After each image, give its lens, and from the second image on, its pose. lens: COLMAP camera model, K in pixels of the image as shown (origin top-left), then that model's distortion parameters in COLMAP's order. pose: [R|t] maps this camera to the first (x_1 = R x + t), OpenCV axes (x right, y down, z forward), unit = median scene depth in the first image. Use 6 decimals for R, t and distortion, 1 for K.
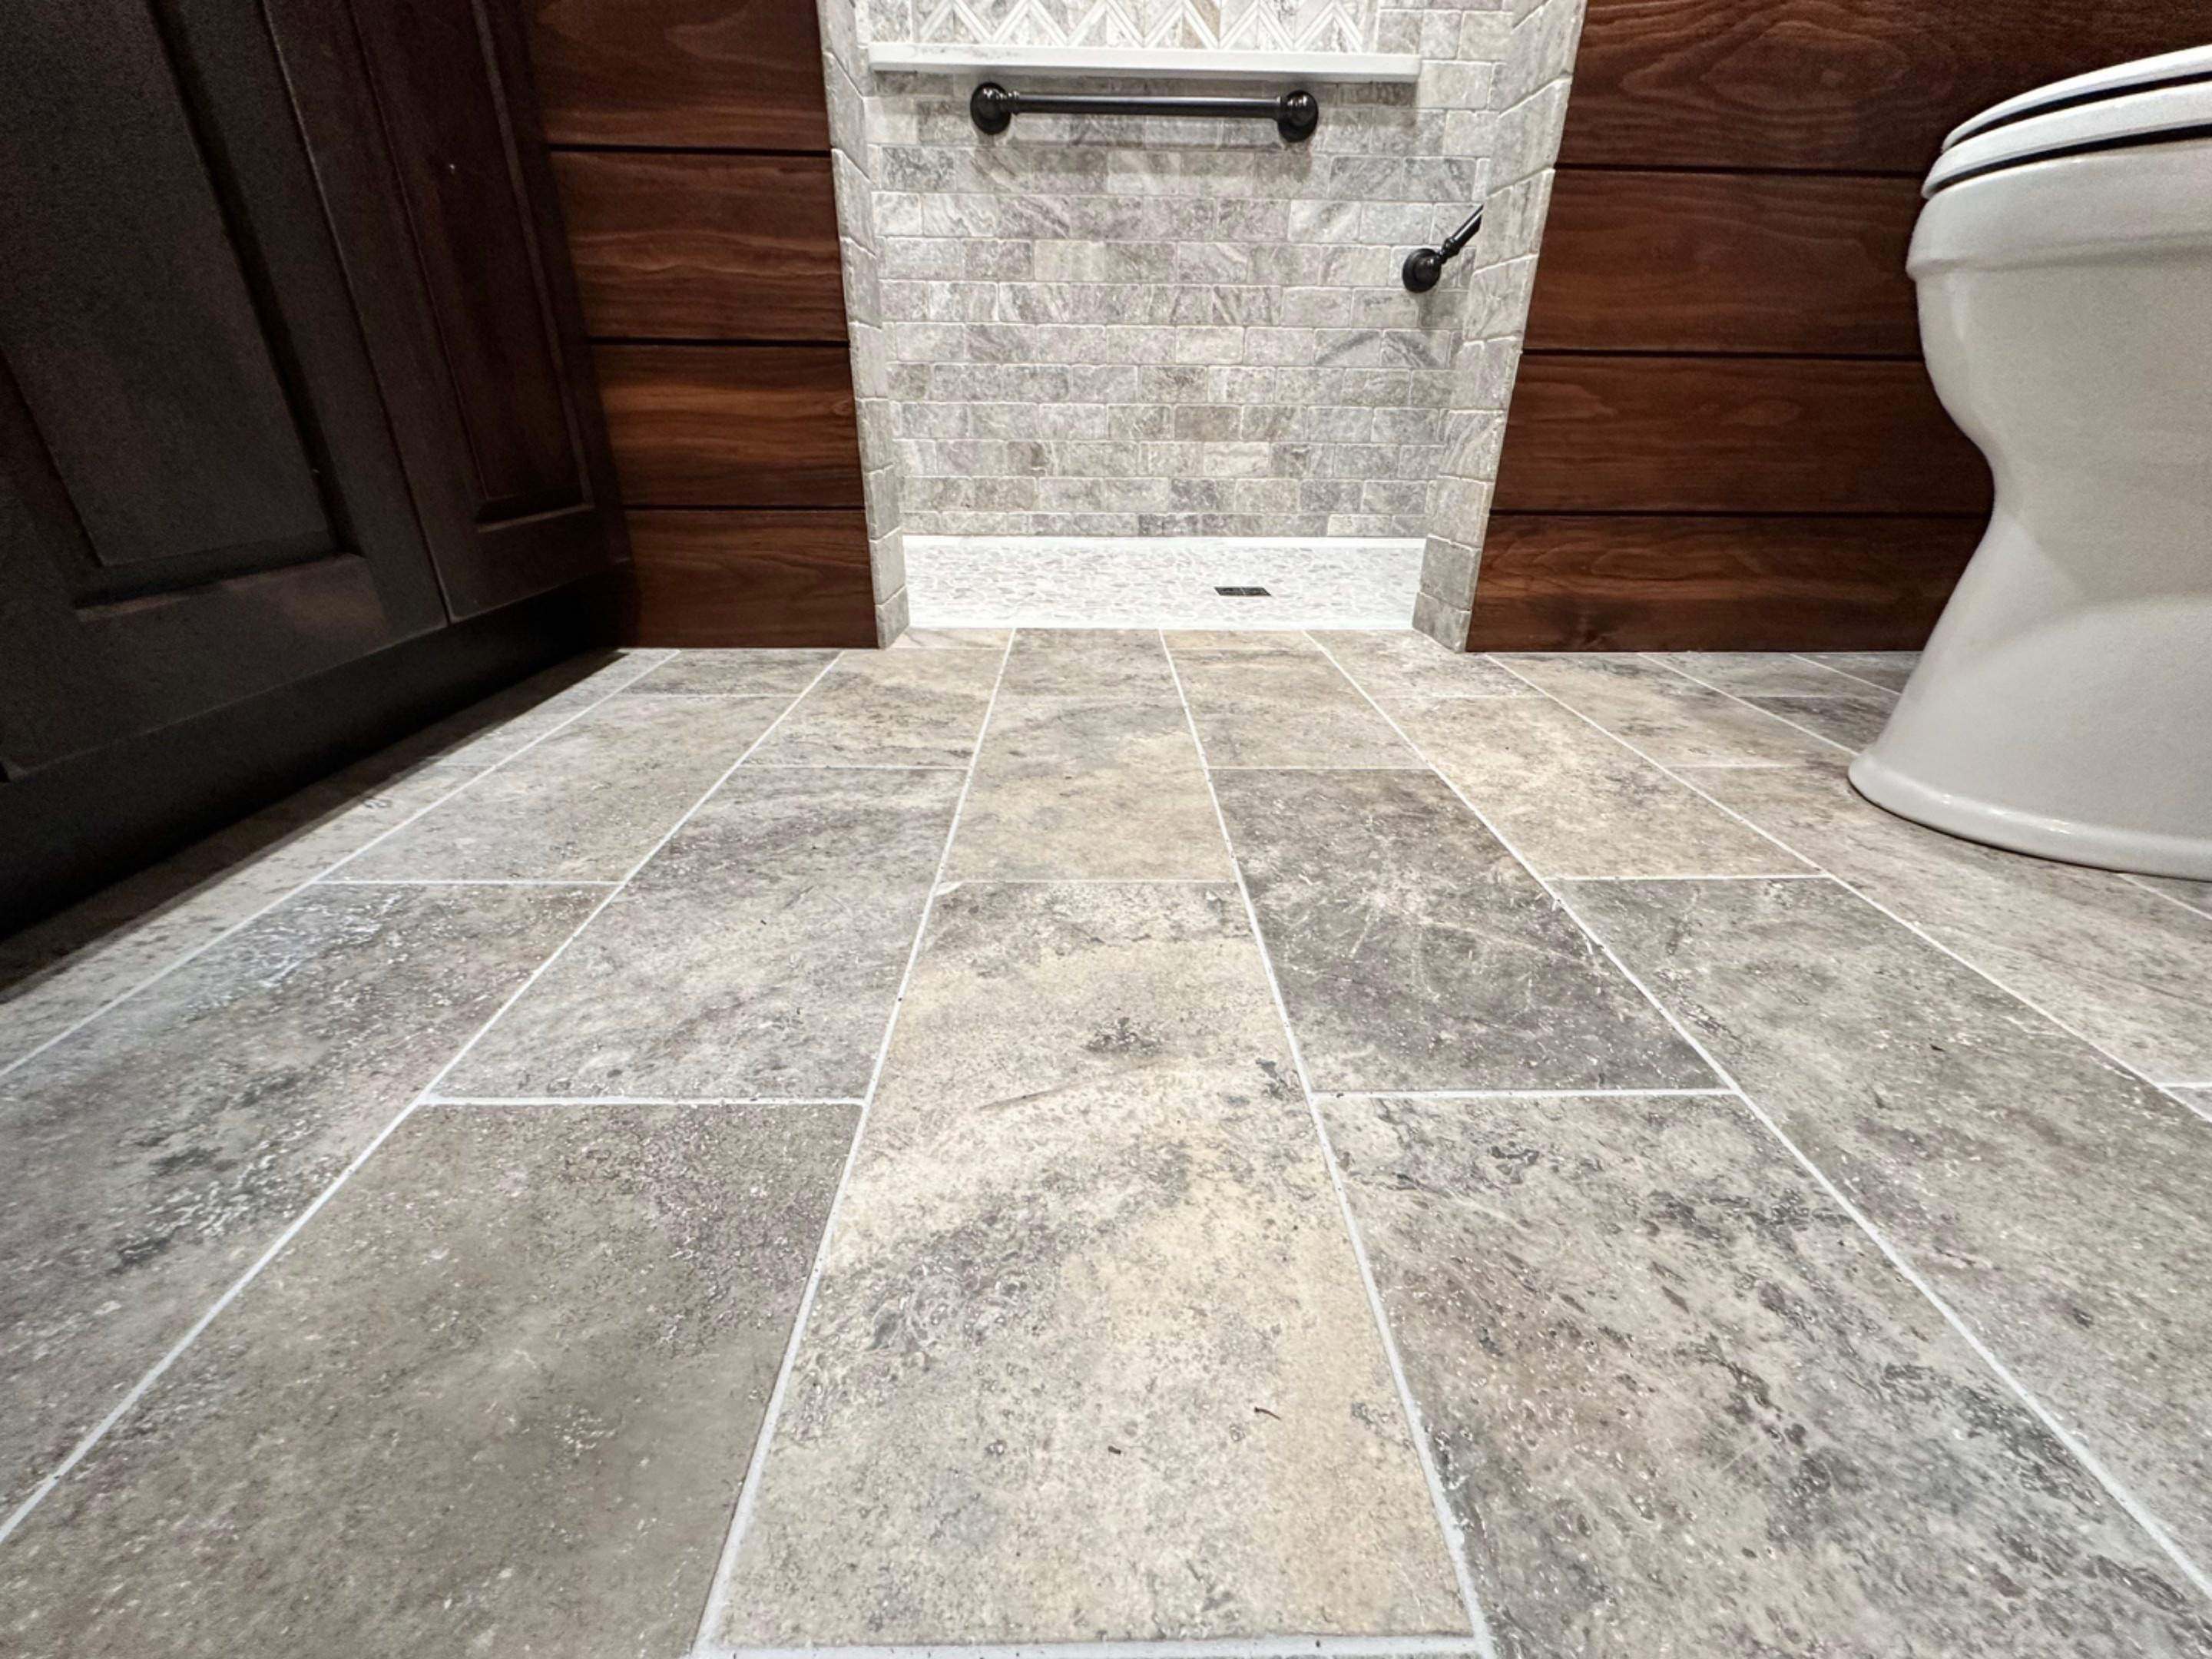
lens RADIAL K [[880.3, 0, 1106.1], [0, 880.3, 828.7], [0, 0, 1]] dist [-0.001554, 0.000015]
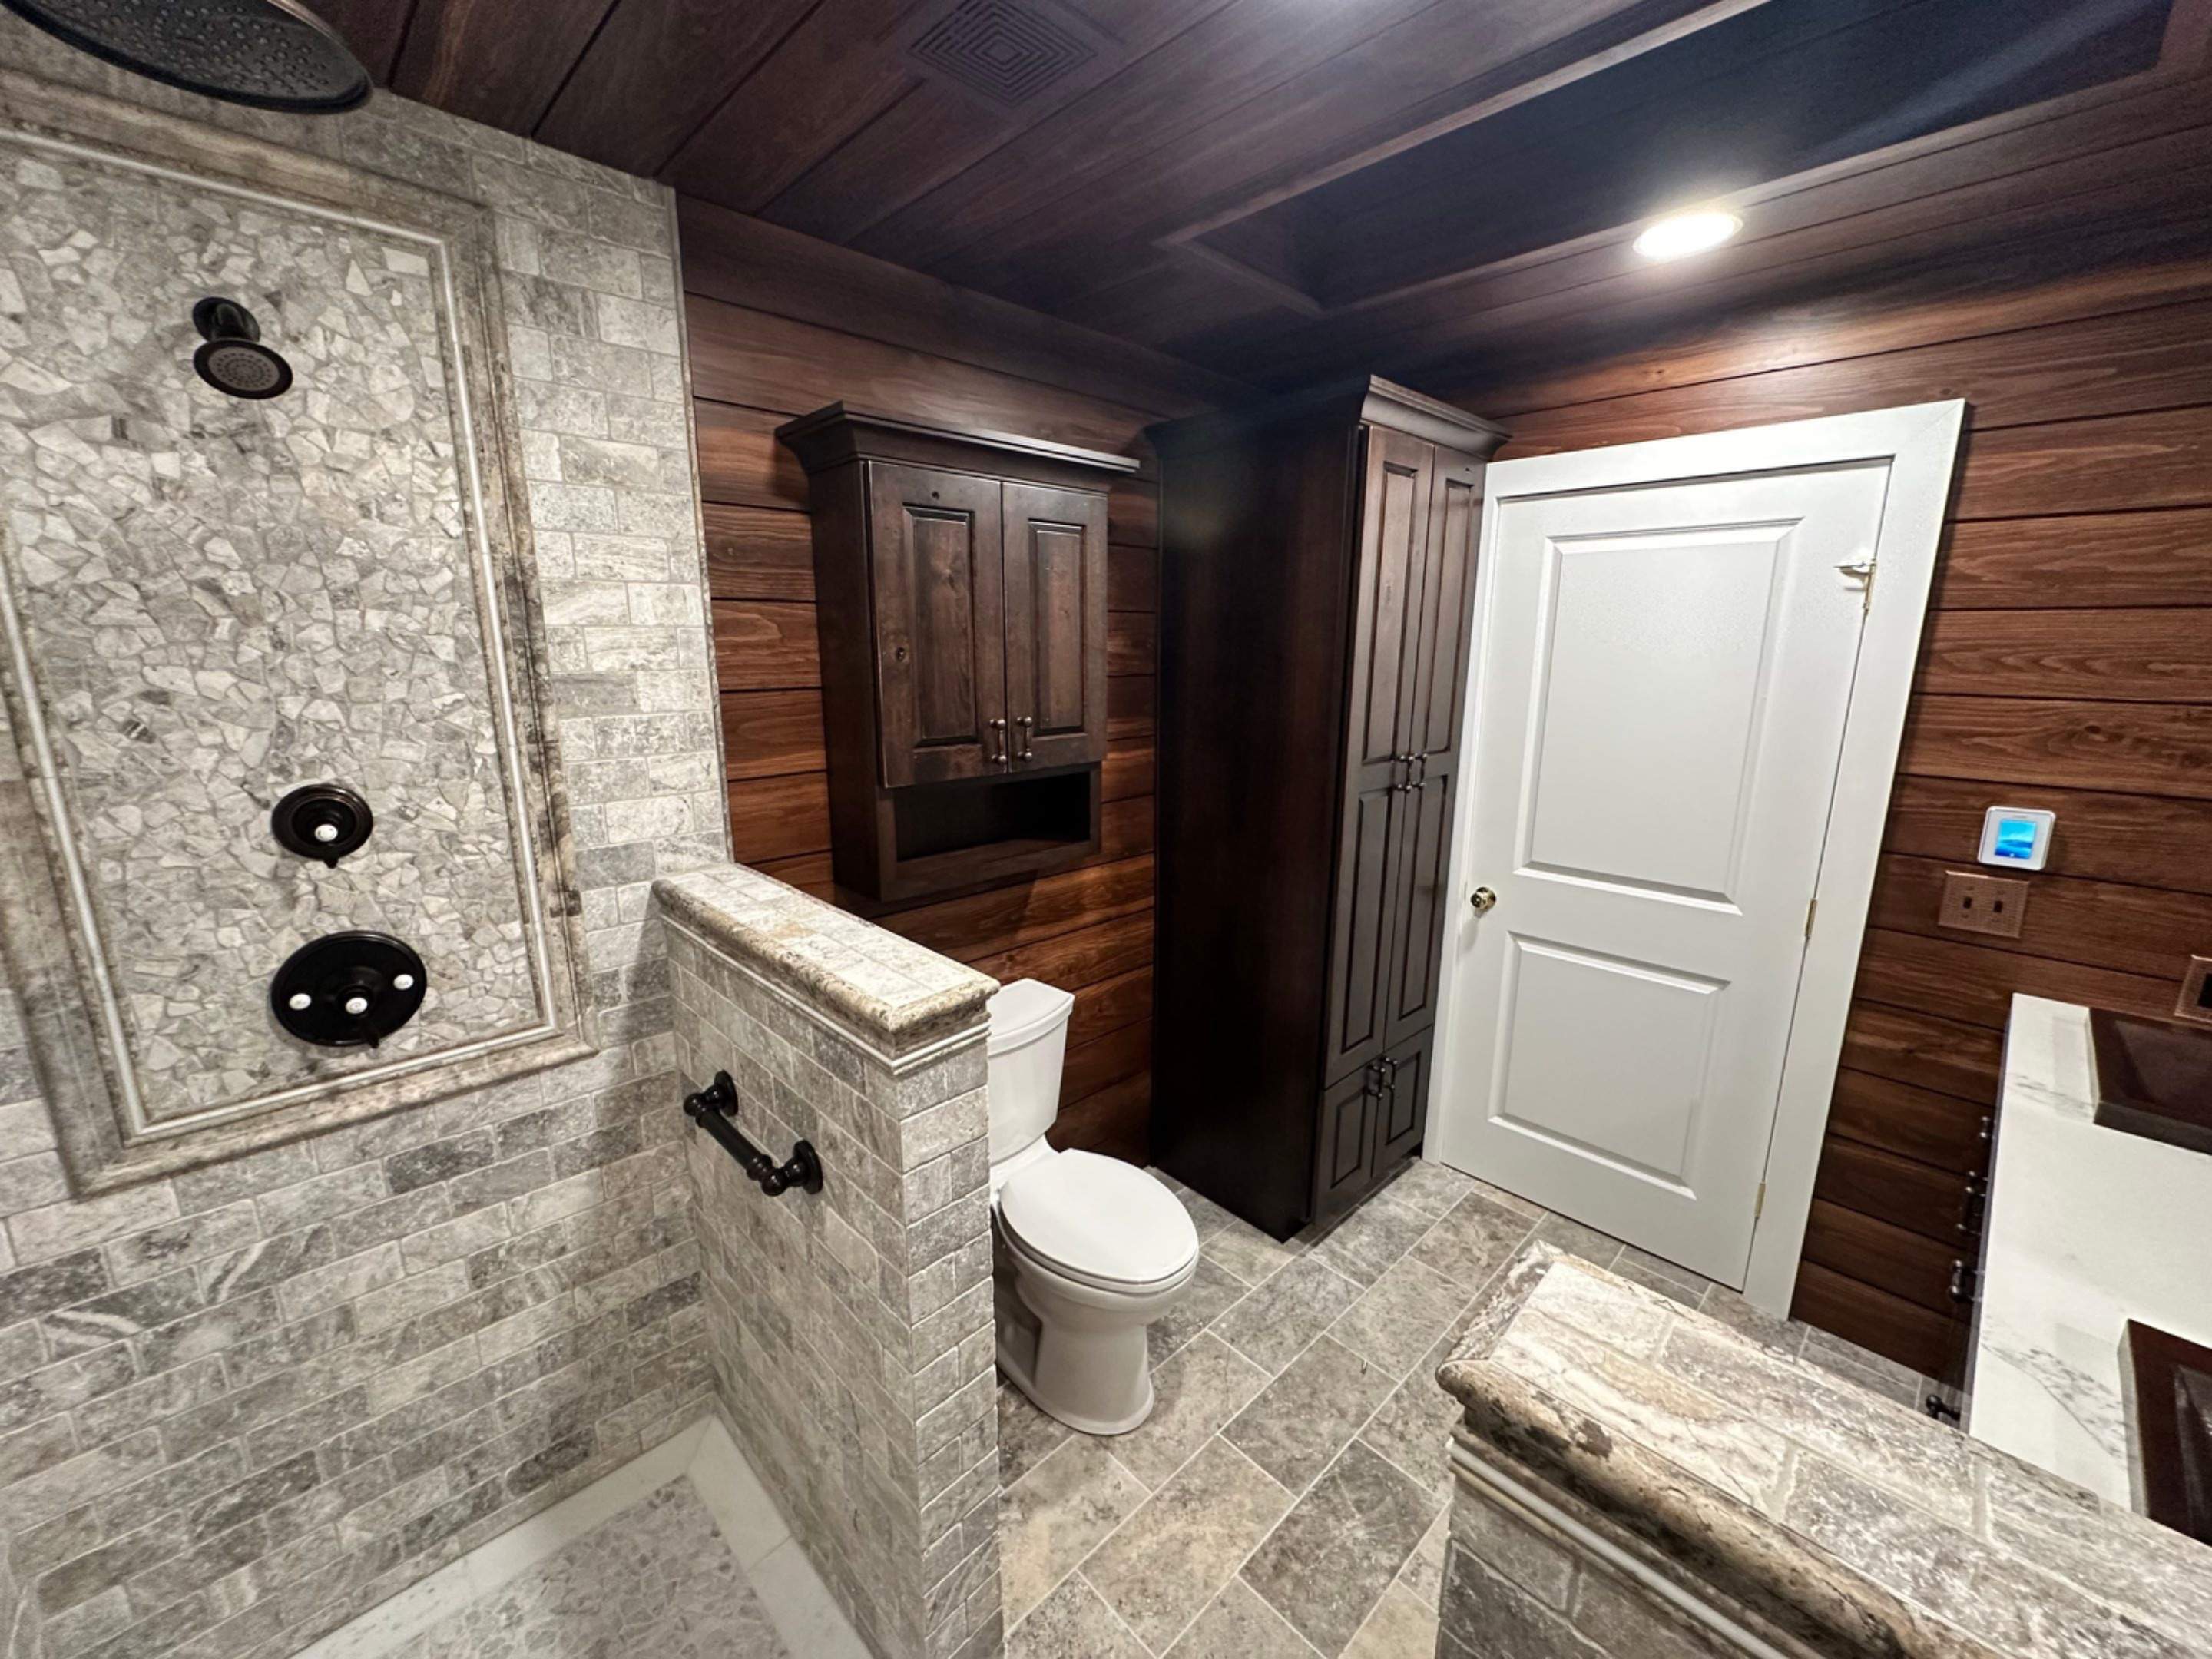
lens RADIAL K [[880.3, 0, 1104.6], [0, 880.3, 826.9], [0, 0, 1]] dist [-0.001554, 0.000015]
pose [[-0.675322, -0.174588, 0.716561, -0.508349], [0.306241, 0.817480, 0.487794, -2.243162], [-0.670937, 0.548859, -0.498596, 1.105850]]
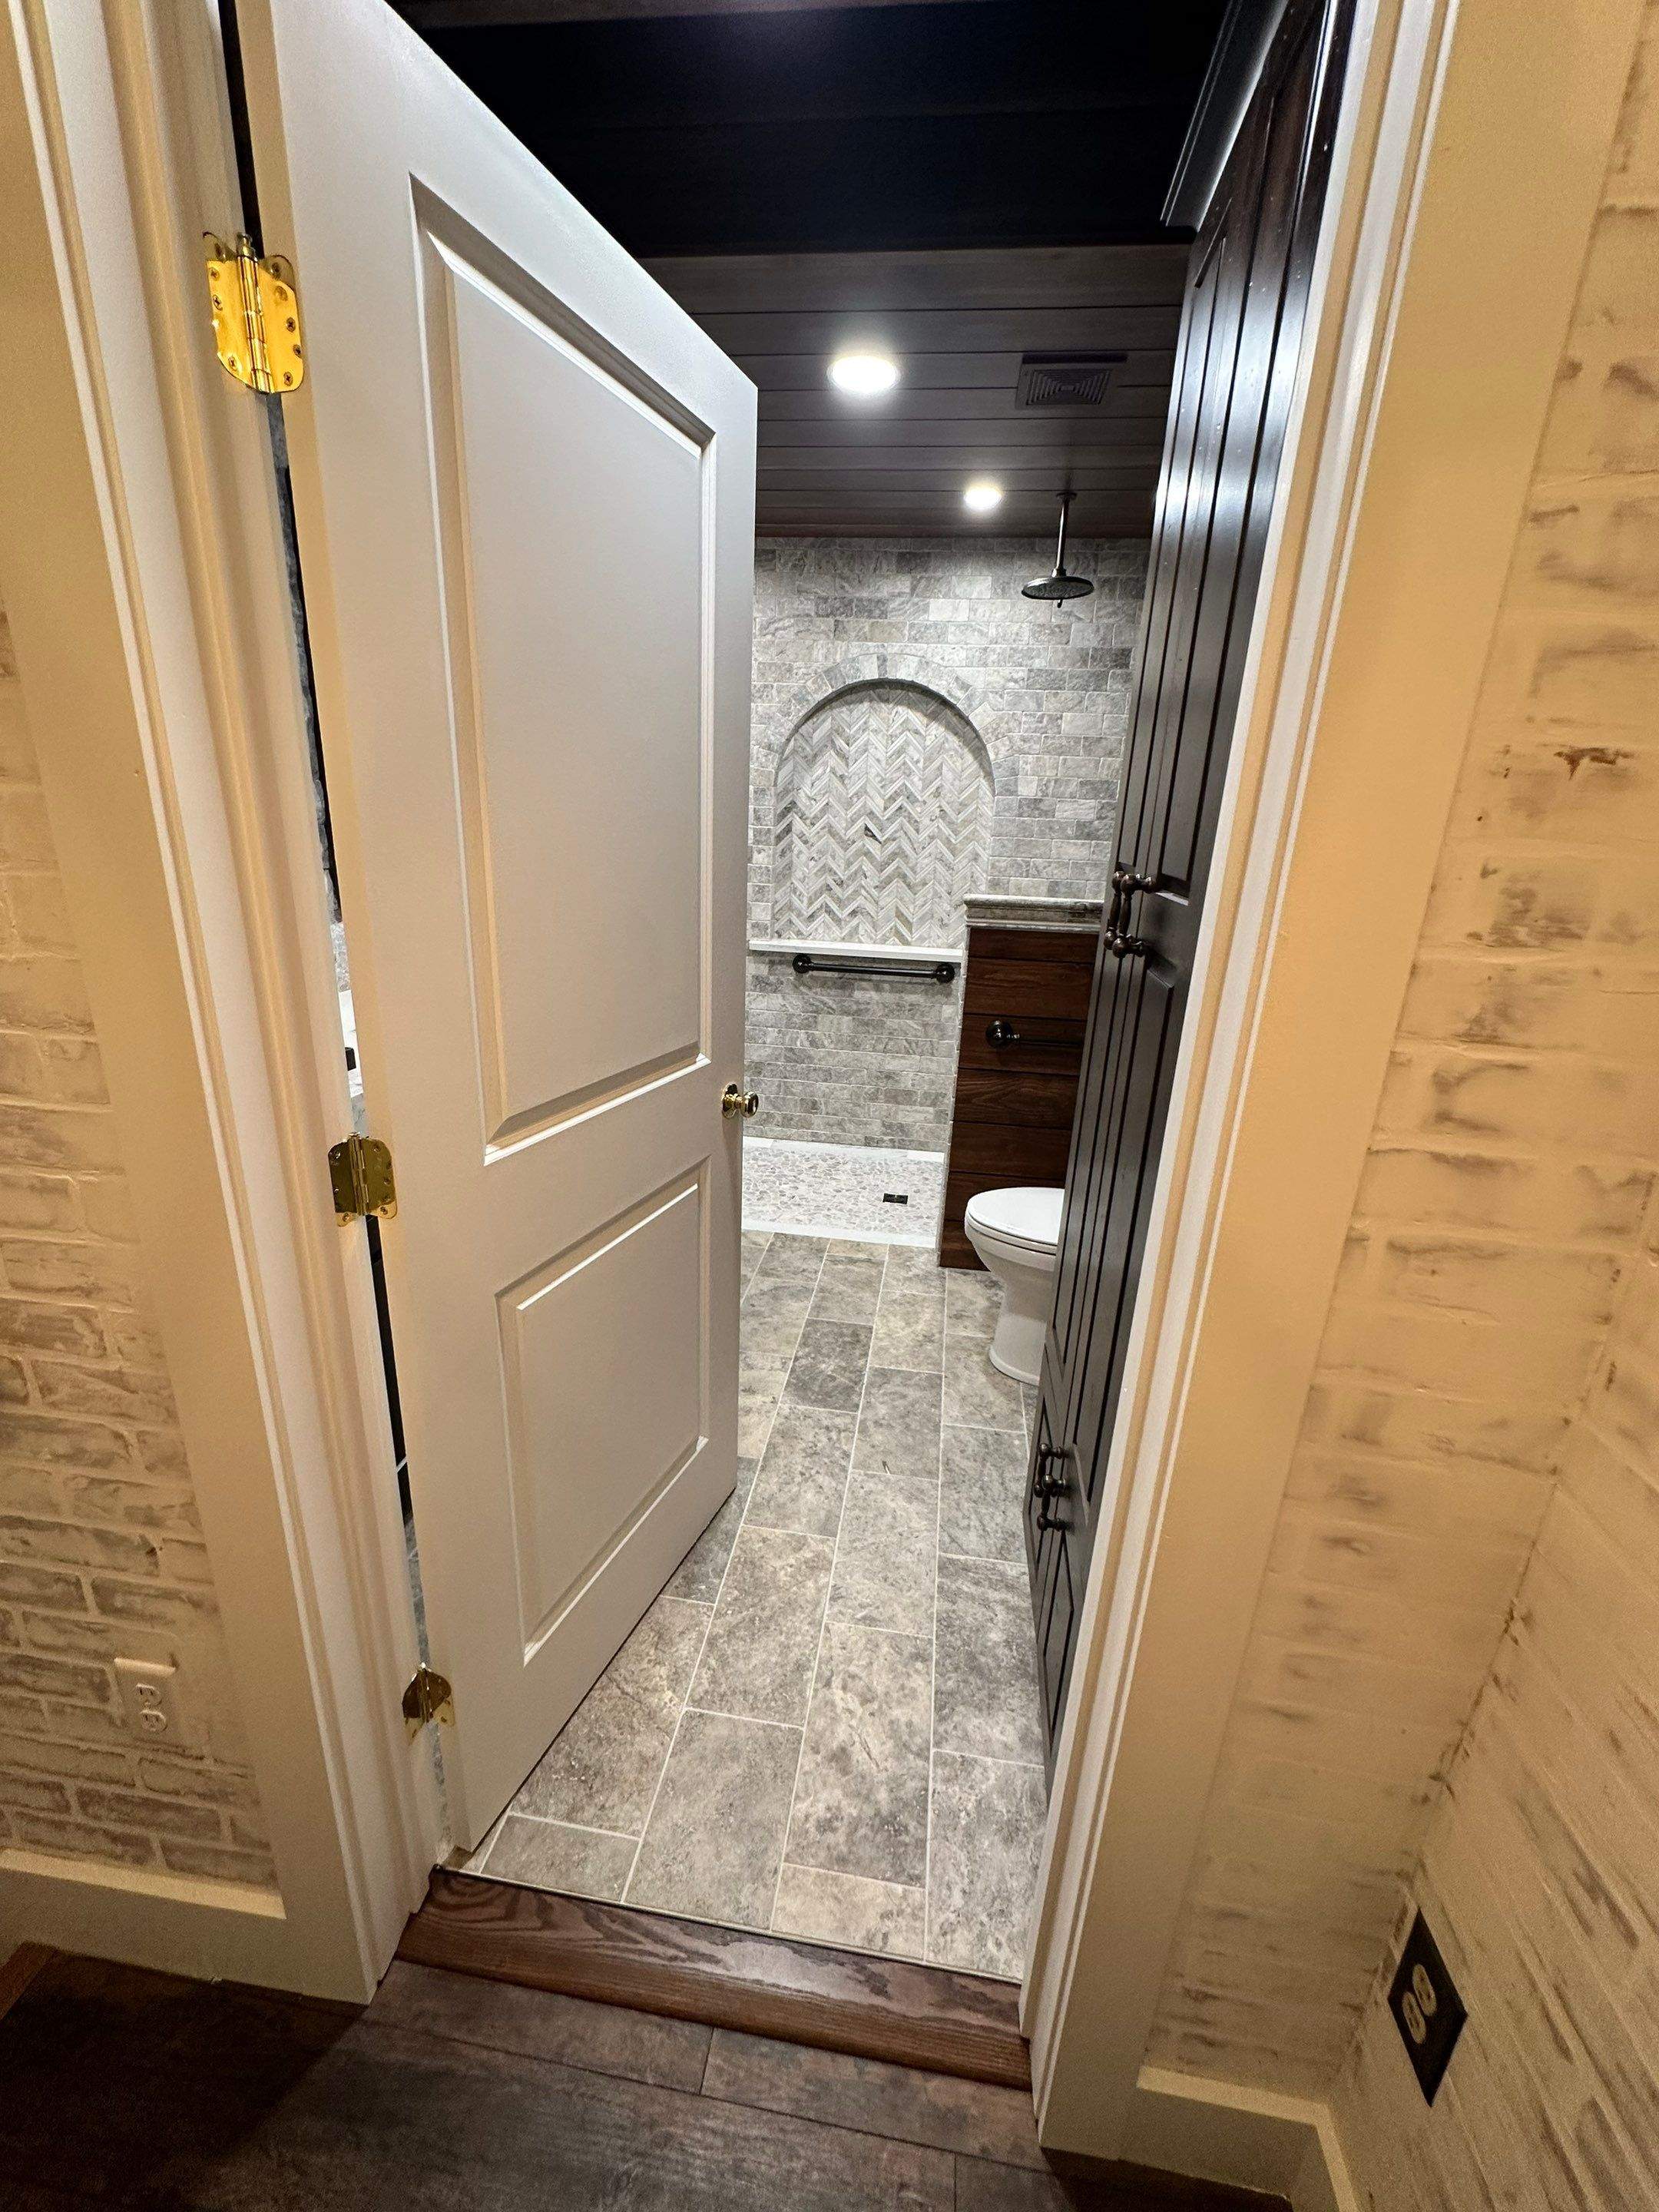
lens RADIAL K [[880.3, 0, 834.6], [0, 880.3, 1106.4], [0, 0, 1]] dist [-0.001554, 0.000015]
pose [[0.987125, 0.079081, -0.139036, 0.537327], [-0.097260, 0.986833, -0.129234, -0.381871], [0.126985, 0.141093, 0.981818, -2.072045]]
